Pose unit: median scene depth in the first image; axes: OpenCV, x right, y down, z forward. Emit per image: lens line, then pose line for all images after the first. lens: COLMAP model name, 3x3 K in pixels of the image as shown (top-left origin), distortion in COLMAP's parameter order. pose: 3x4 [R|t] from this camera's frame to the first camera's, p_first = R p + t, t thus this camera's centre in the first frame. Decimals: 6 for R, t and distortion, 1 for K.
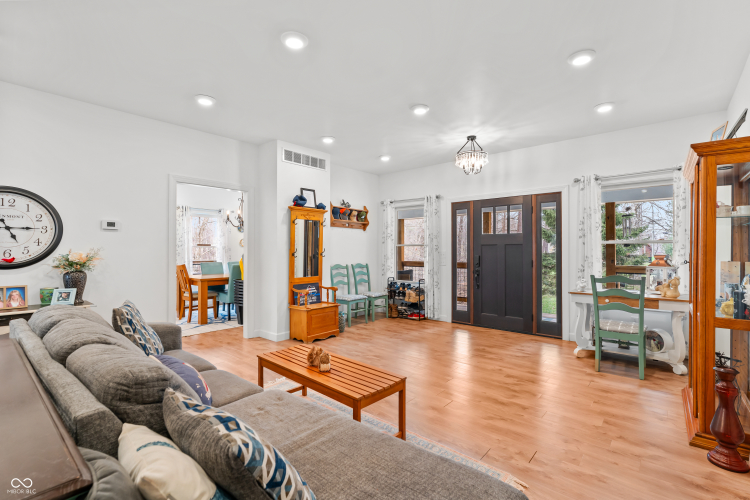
lens RADIAL K [[345.5, 0, 375.0], [0, 345.5, 250.0], [0, 0, 1]] dist [-0.001264, -0.000120]
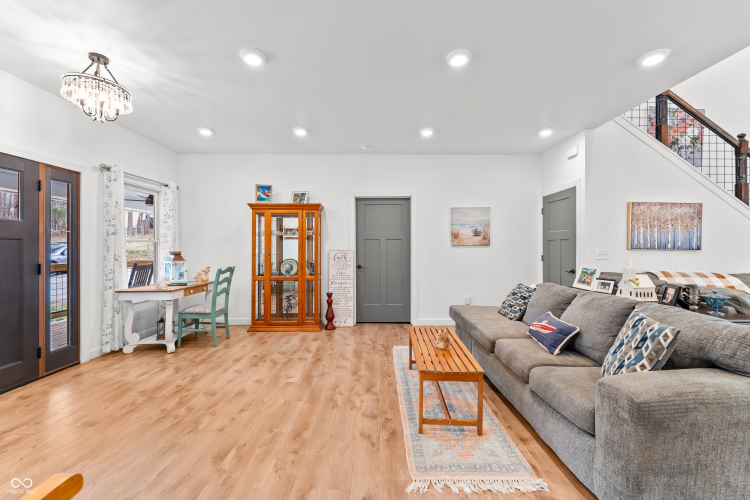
lens RADIAL K [[303.1, 0, 376.4], [0, 303.1, 247.3], [0, 0, 1]] dist [-0.001437, -0.000319]
pose [[-0.658373, -0.000389, 0.752692, -0.348539], [-0.003013, 0.999993, -0.002118, -0.001910], [-0.752686, -0.003662, -0.658370, 0.810549]]
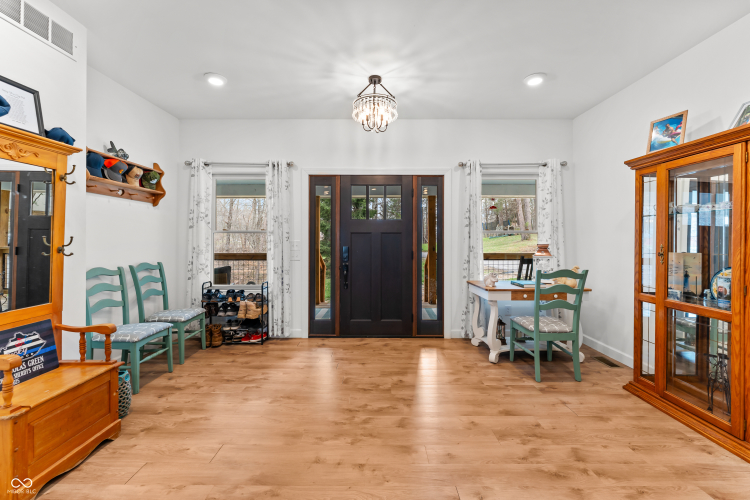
lens RADIAL K [[305.3, 0, 377.1], [0, 305.3, 236.9], [0, 0, 1]] dist [-0.001326, -0.000293]
pose [[0.754572, 0.004189, 0.656204, -0.100587], [-0.003010, 0.999991, -0.002922, -0.003342], [-0.656211, 0.000229, 0.754578, 0.436615]]
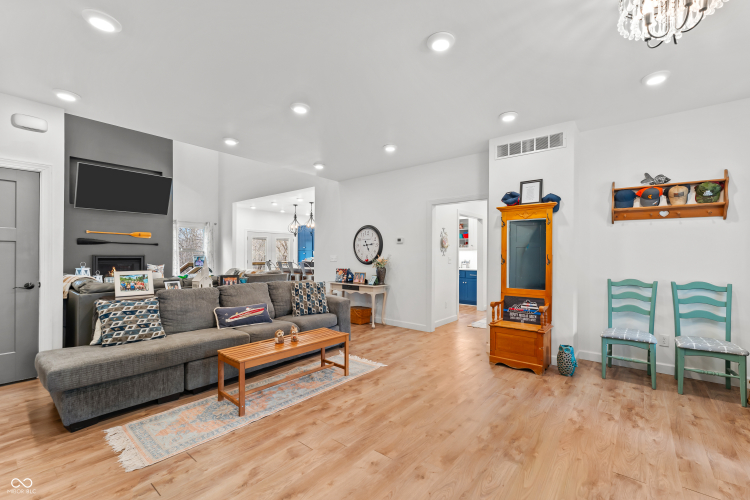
lens RADIAL K [[316.2, 0, 389.8], [0, 316.2, 256.4], [0, 0, 1]] dist [-0.000546, -0.000178]
pose [[0.051530, 0.005146, -0.998658, 0.481142], [-0.001294, 0.999986, 0.005086, -0.002712], [0.998671, 0.001031, 0.051536, 0.577520]]
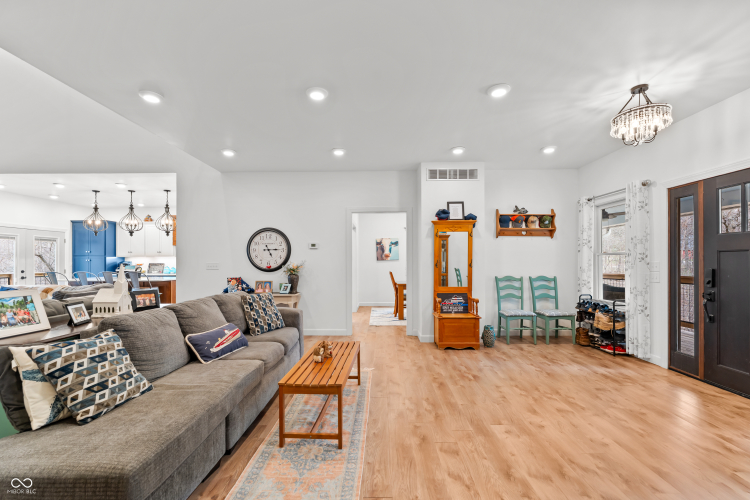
lens RADIAL K [[318.7, 0, 373.7], [0, 318.7, 262.7], [0, 0, 1]] dist [-0.000410, -0.000151]
pose [[0.640962, 0.000436, -0.767572, 0.347246], [0.004684, 0.999979, 0.004480, 0.000206], [0.767558, -0.006467, 0.640947, 0.182854]]
